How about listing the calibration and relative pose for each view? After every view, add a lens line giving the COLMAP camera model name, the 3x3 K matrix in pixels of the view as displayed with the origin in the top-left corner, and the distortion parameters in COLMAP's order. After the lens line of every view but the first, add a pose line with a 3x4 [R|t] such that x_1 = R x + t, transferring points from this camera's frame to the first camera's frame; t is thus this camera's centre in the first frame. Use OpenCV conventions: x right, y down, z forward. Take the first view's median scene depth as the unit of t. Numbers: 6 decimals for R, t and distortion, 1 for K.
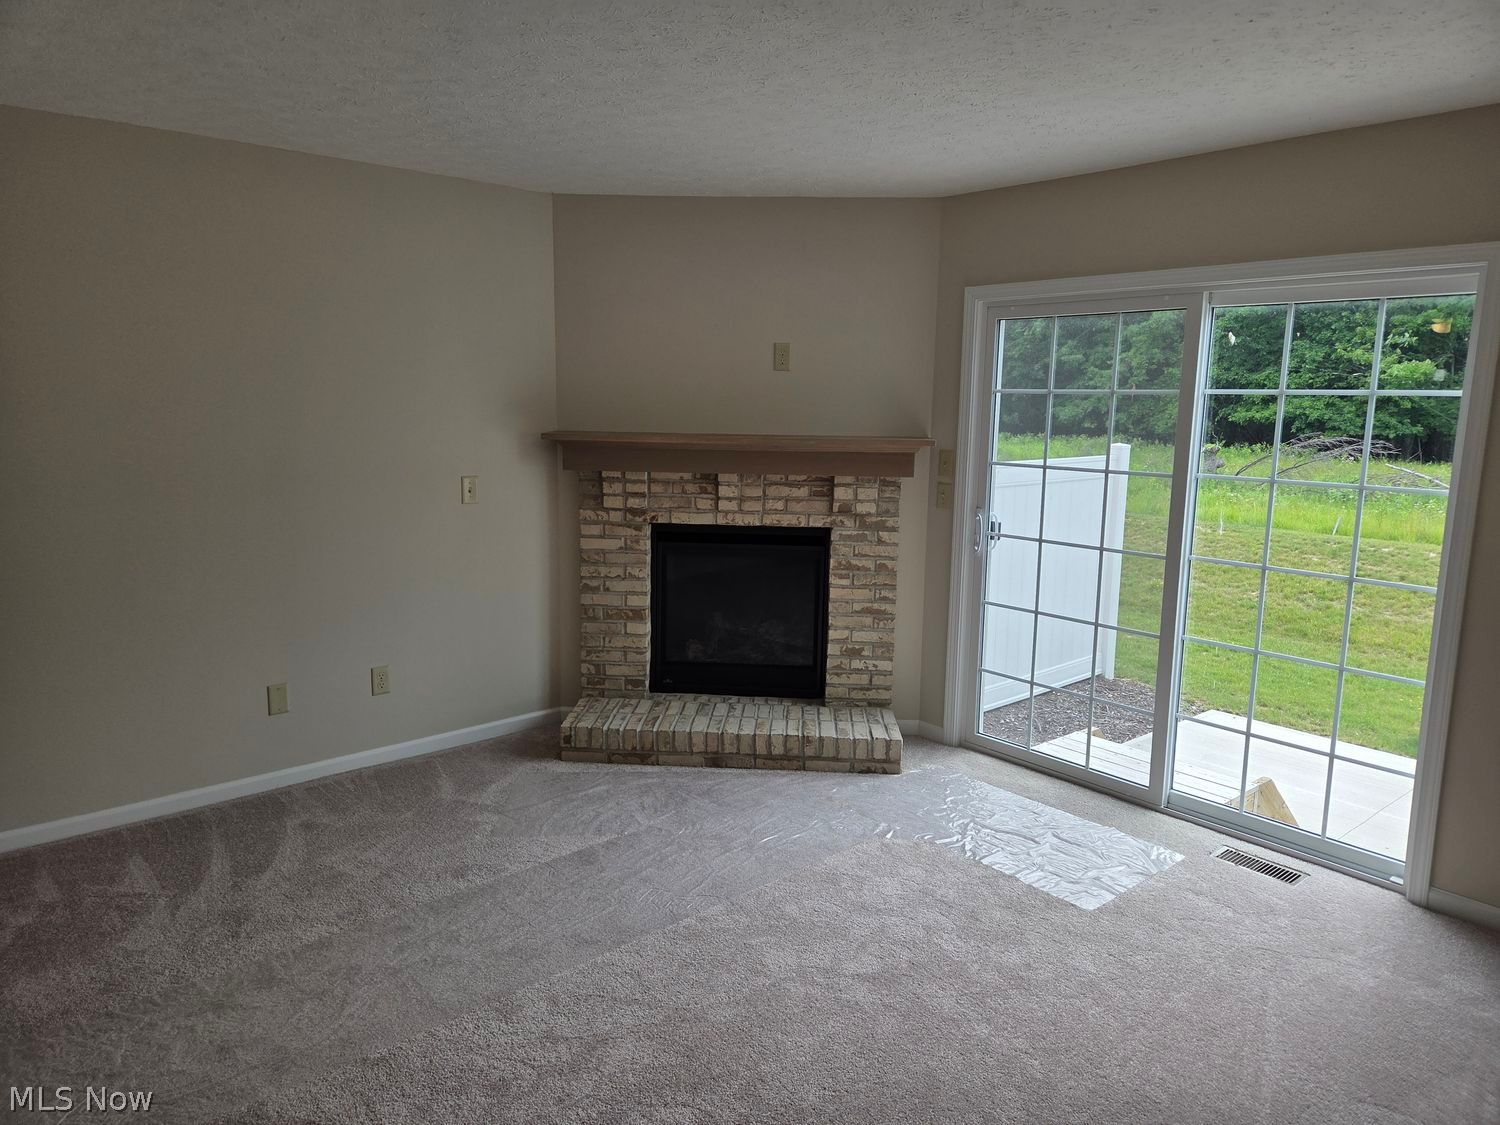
lens RADIAL K [[1004.0, 0, 750.3], [0, 1004.0, 548.8], [0, 0, 1]] dist [0.081979, -0.068421]
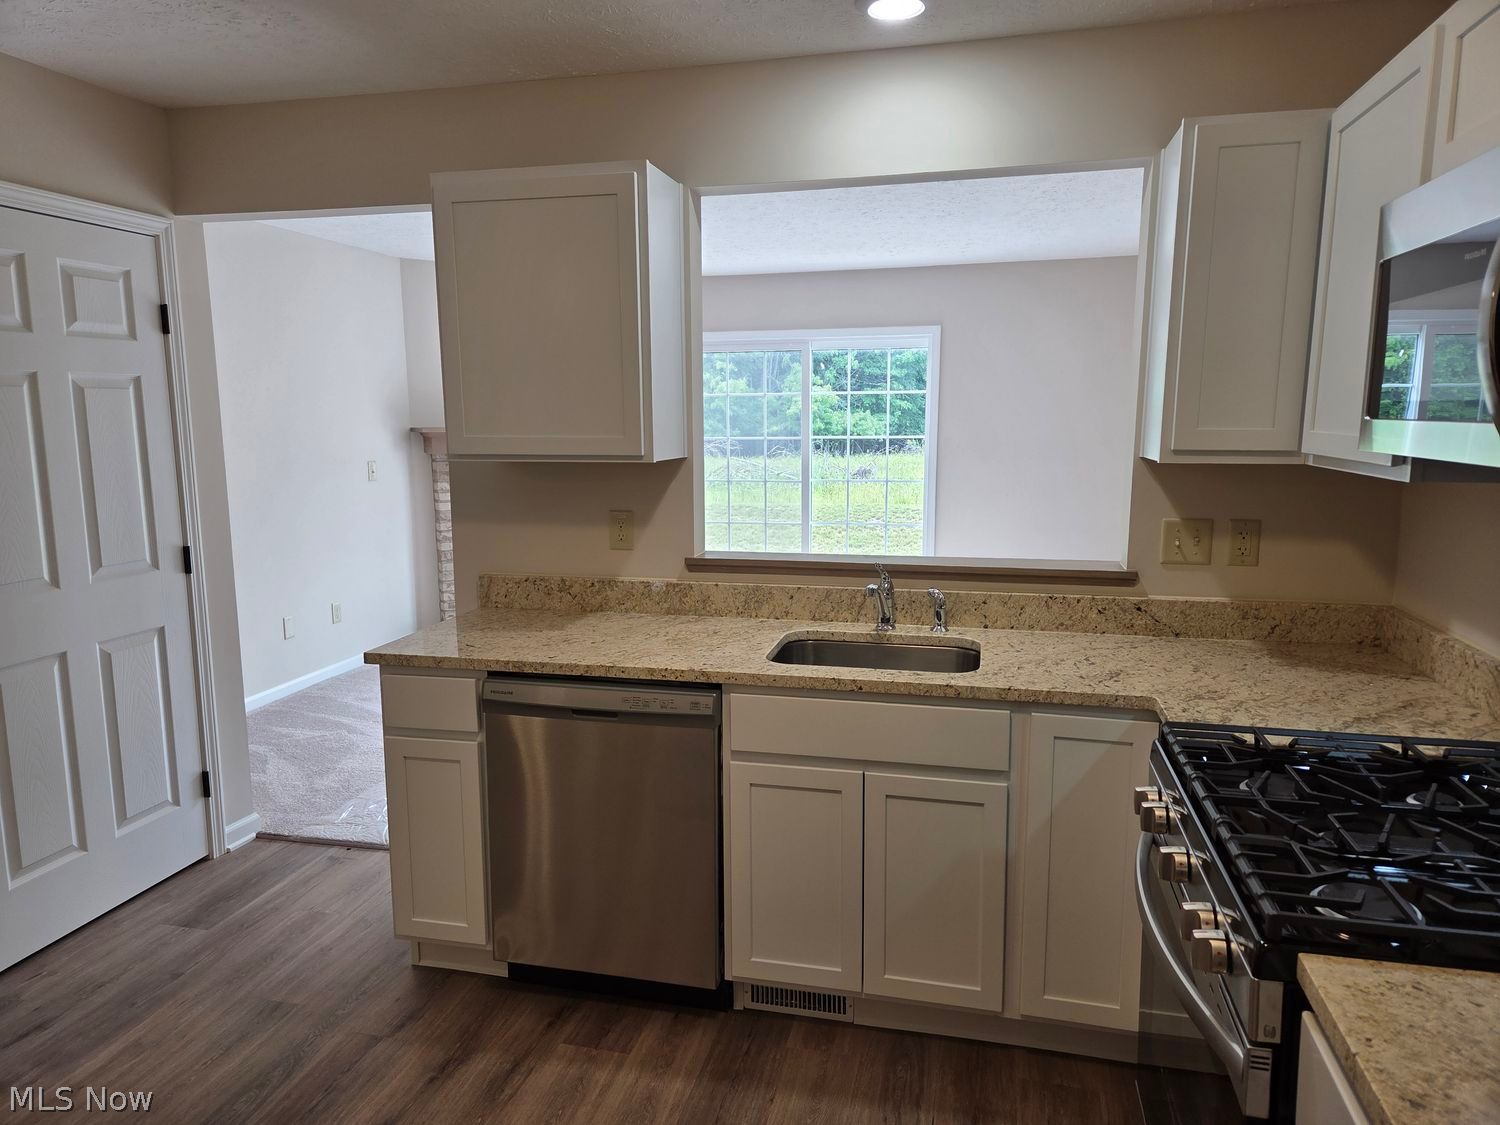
lens RADIAL K [[1004.0, 0, 742.6], [0, 1004.0, 562.1], [0, 0, 1]] dist [0.081979, -0.068421]
pose [[0.820843, -0.107206, 0.561002, -0.635596], [0.108611, 0.993602, 0.030957, 0.075149], [-0.560732, 0.035521, 0.827235, -0.412182]]
